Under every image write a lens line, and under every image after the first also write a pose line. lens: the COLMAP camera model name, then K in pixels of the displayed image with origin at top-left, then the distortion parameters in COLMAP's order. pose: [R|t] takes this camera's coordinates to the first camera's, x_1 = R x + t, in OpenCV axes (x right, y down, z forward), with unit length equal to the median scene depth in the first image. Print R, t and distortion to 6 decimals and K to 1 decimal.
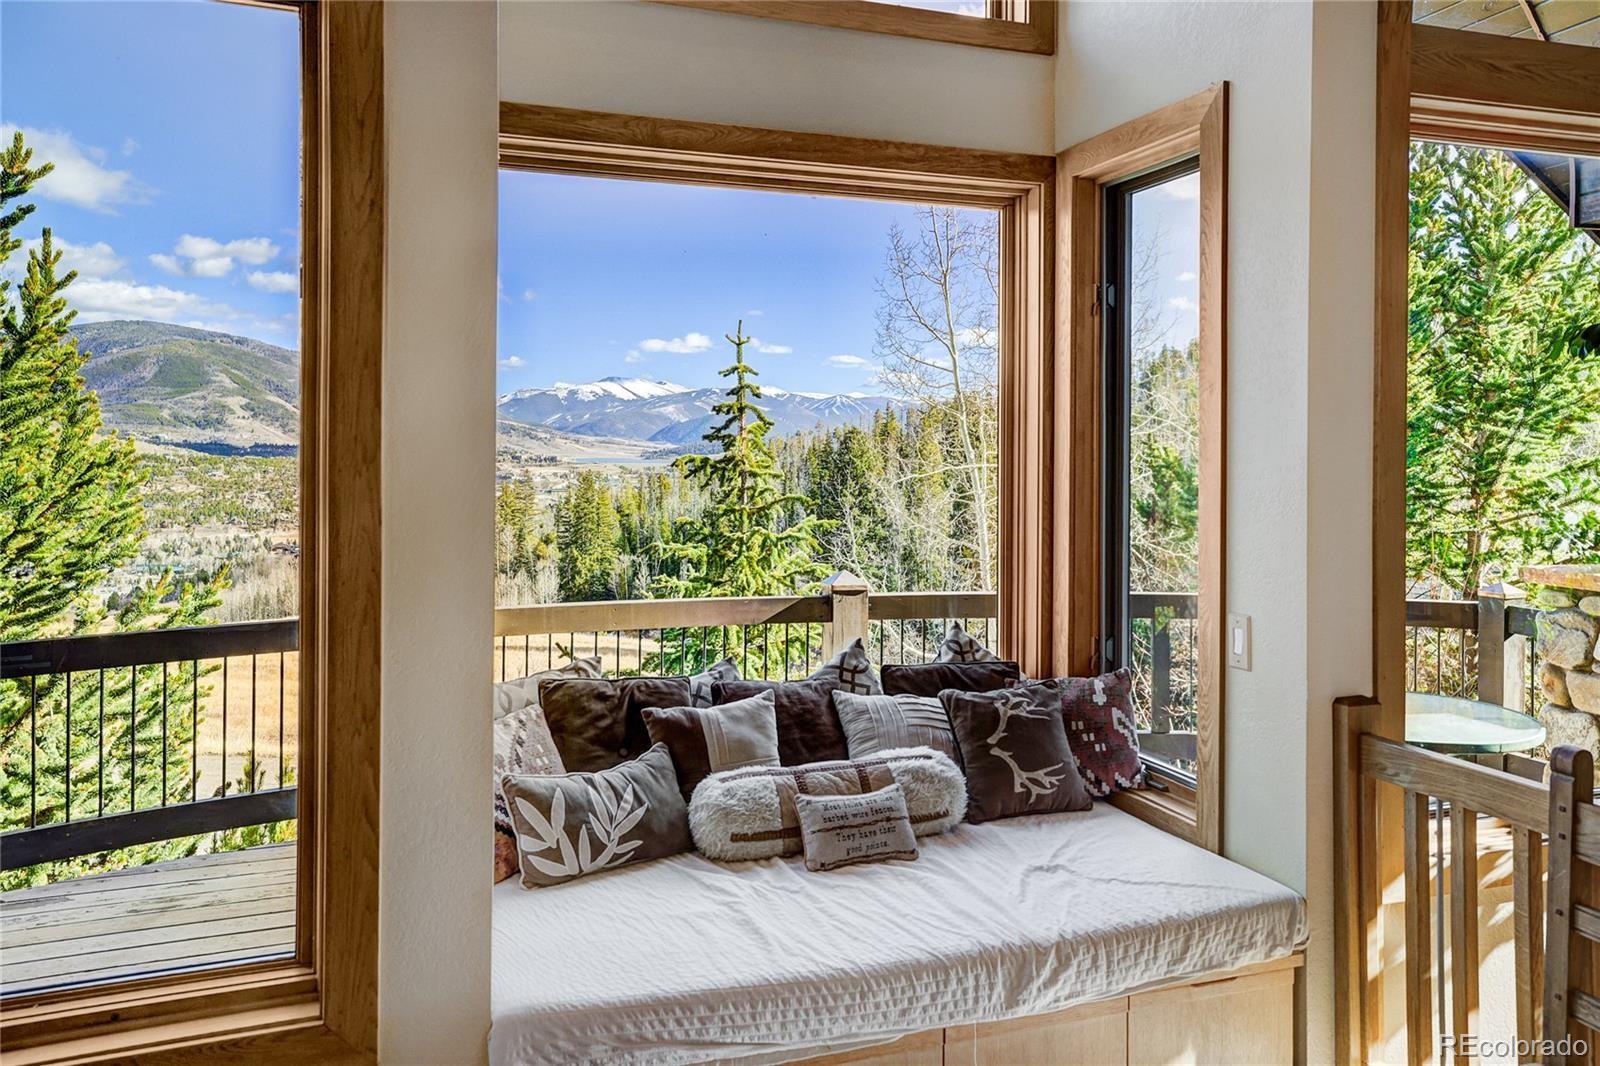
lens RADIAL K [[1184.8, 0, 796.9], [0, 1184.8, 442.6], [0, 0, 1]] dist [0.014371, 0.006111]
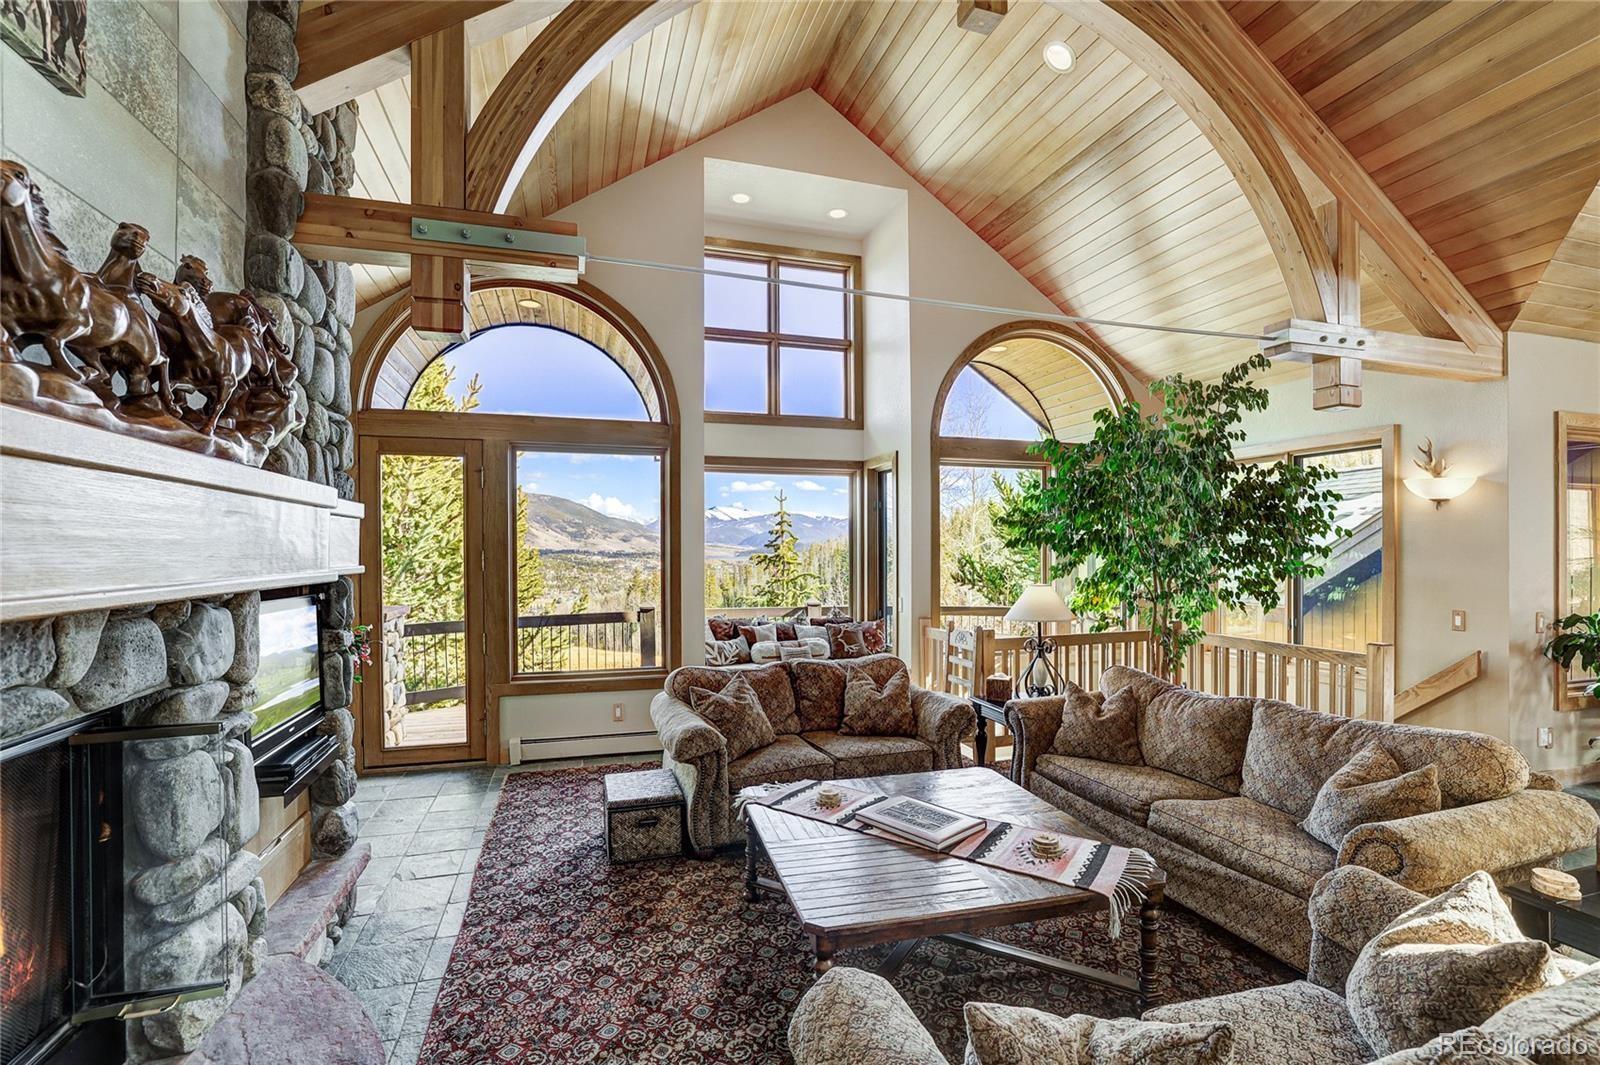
lens RADIAL K [[723.3, 0, 785.2], [0, 723.3, 554.2], [0, 0, 1]] dist [0.001068, 0.001856]
pose [[0.998135, -0.005604, -0.060787, 0.124030], [0.006298, 0.999917, 0.011231, -0.012372], [0.060720, -0.011593, 0.998088, -0.990860]]
